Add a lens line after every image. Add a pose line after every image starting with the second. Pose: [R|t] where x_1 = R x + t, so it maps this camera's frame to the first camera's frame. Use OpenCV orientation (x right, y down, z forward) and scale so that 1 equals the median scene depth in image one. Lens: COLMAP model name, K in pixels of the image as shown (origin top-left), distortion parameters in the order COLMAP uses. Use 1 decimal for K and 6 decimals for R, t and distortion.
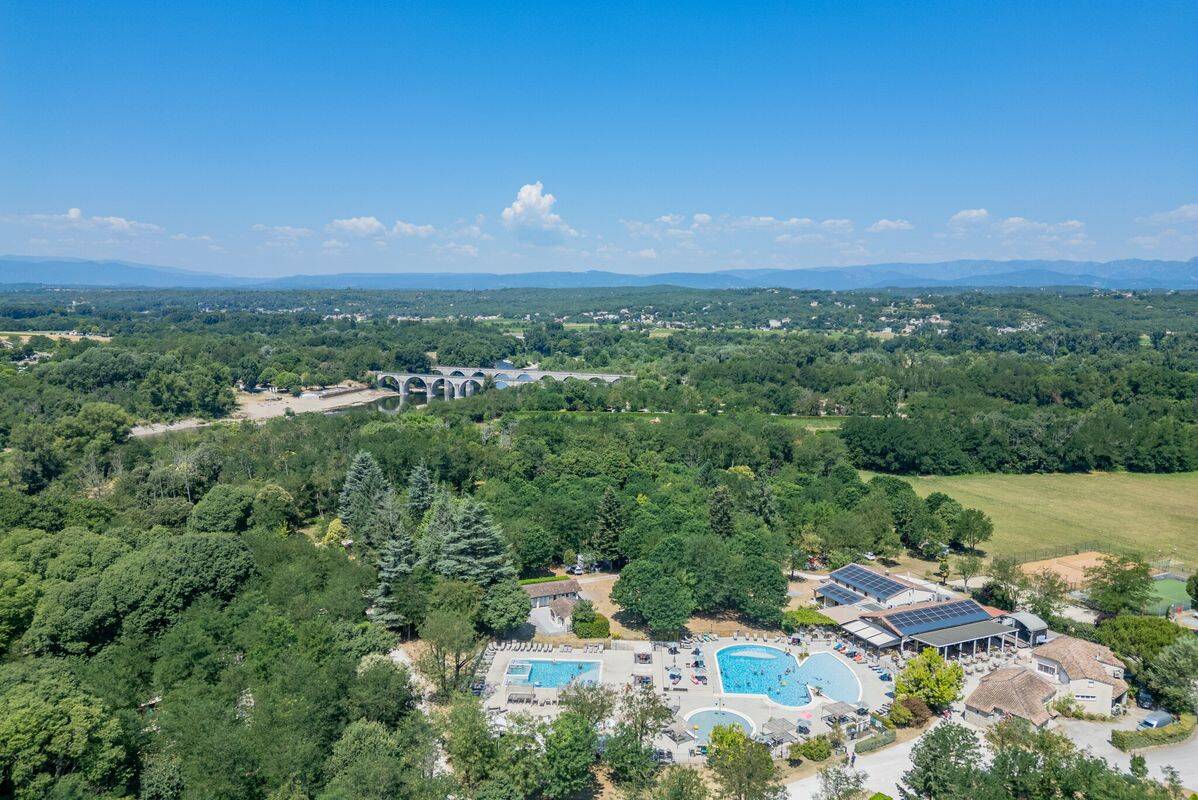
lens RADIAL K [[830.6, 0, 599.0], [0, 830.6, 400.0], [0, 0, 1]] dist [0.004080, -0.000208]
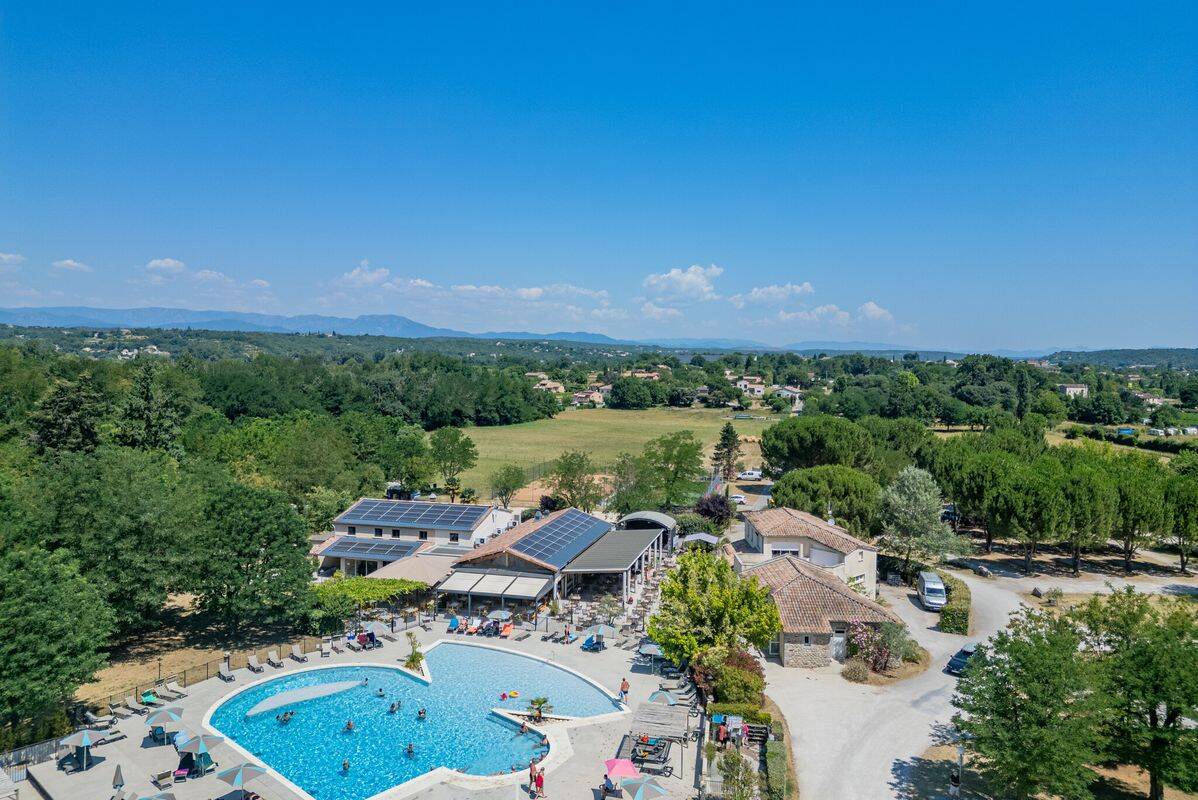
lens RADIAL K [[830.6, 0, 599.0], [0, 830.6, 400.0], [0, 0, 1]] dist [0.004080, -0.000208]
pose [[0.621907, -0.031691, 0.782450, -0.027762], [0.081009, 0.996424, -0.024030, 0.170313], [-0.778890, 0.078330, 0.622250, 0.575285]]
